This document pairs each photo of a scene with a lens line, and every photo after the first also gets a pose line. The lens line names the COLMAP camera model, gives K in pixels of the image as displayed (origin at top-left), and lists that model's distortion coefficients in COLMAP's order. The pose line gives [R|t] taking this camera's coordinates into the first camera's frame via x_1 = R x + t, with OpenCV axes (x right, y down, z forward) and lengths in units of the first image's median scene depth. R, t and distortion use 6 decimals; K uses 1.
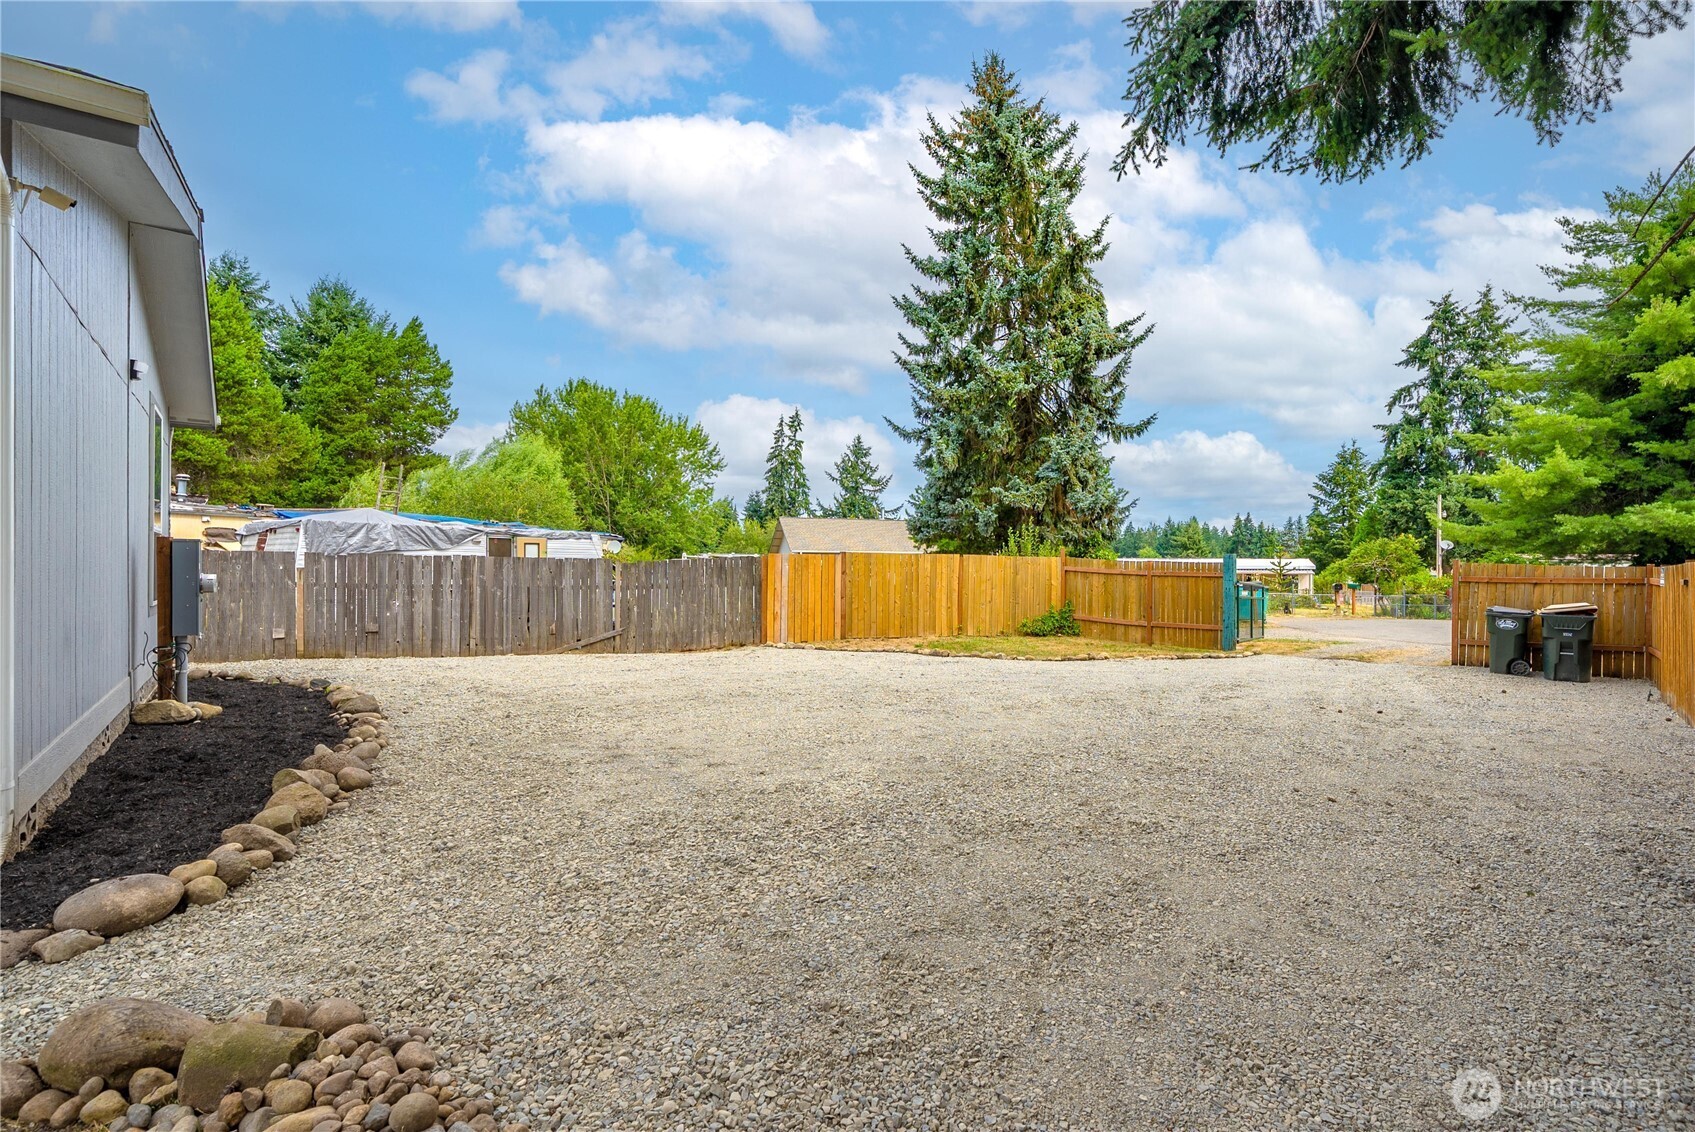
lens RADIAL K [[761.8, 0, 908.4], [0, 761.8, 568.2], [0, 0, 1]] dist [-0.008615, 0.000097]
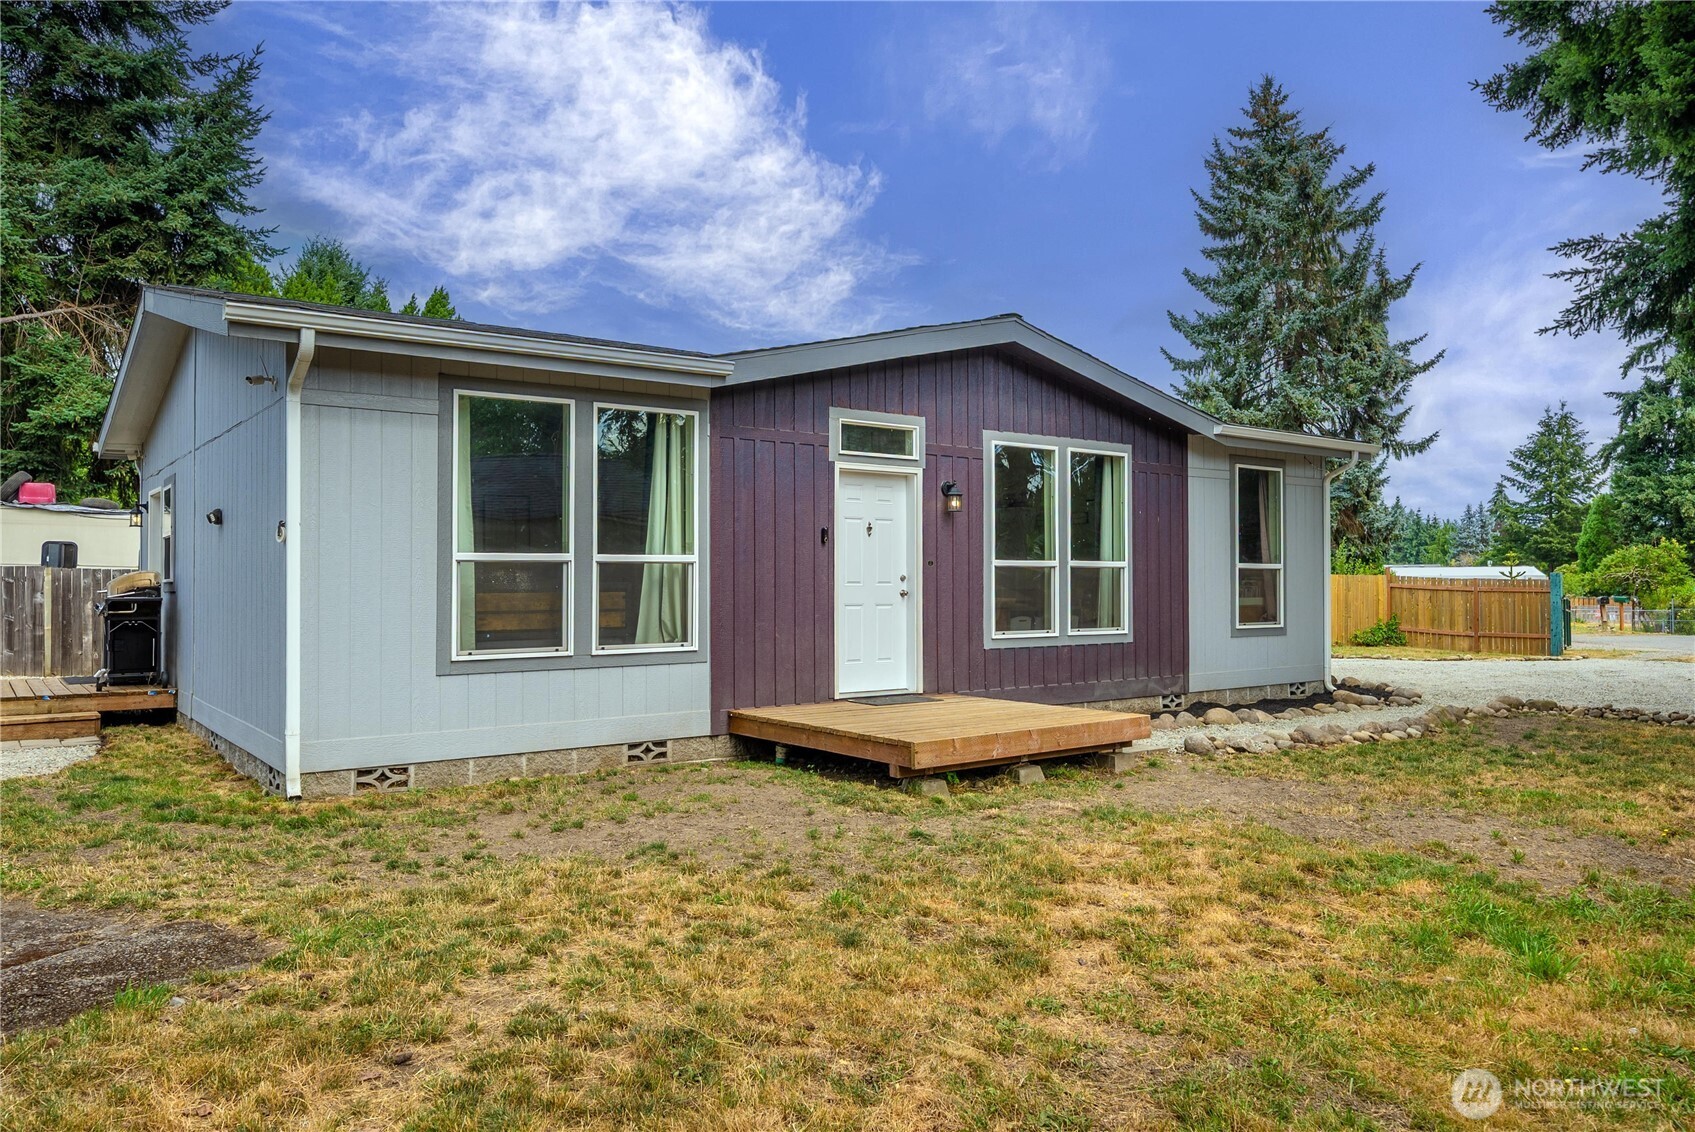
lens RADIAL K [[1140.7, 0, 815.9], [0, 1140.7, 564.4], [0, 0, 1]] dist [0.001672, -0.001459]
pose [[0.999537, -0.007911, -0.029372, -0.592986], [0.007563, 0.999900, -0.011930, -0.016989], [0.029464, 0.011703, 0.999497, -0.700212]]
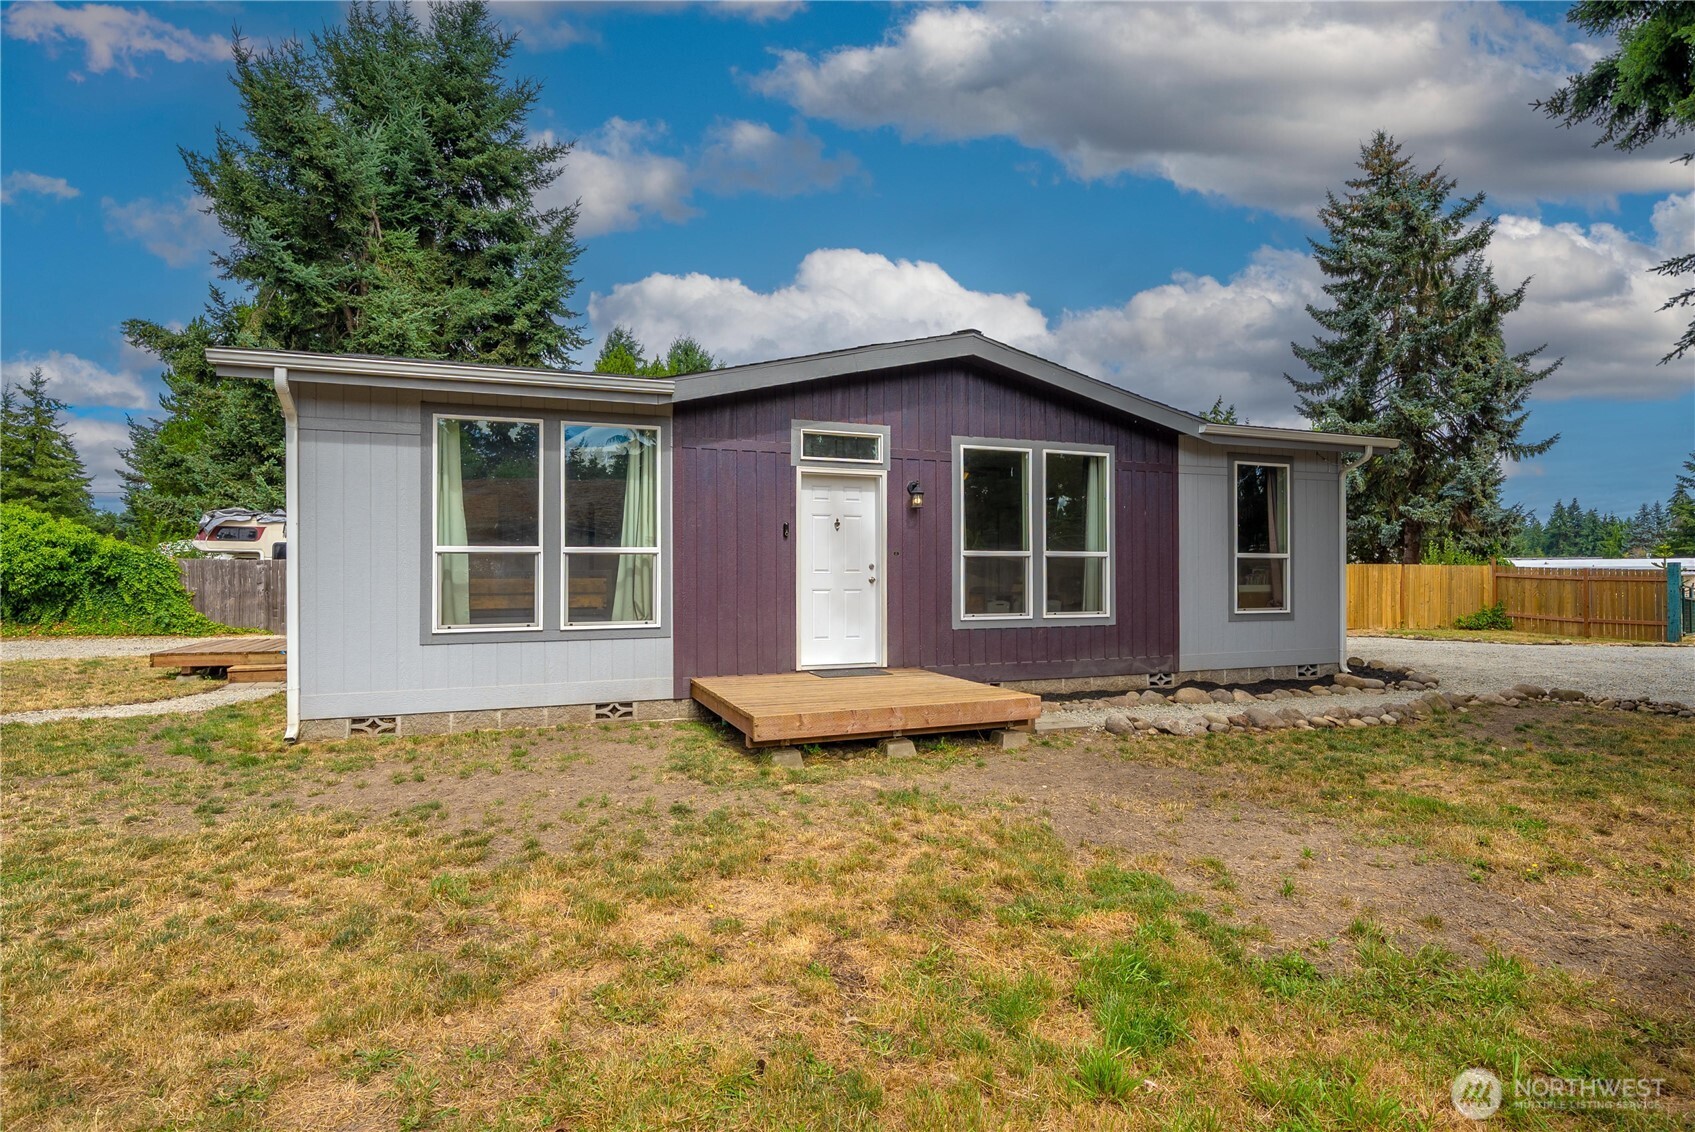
lens RADIAL K [[827.4, 0, 852.8], [0, 827.4, 558.9], [0, 0, 1]] dist [-0.000132, 0.000990]
pose [[0.960011, -0.012163, -0.279696, -0.419156], [0.008265, 0.999852, -0.015111, -0.013356], [0.279839, 0.012195, 0.959970, -0.570564]]
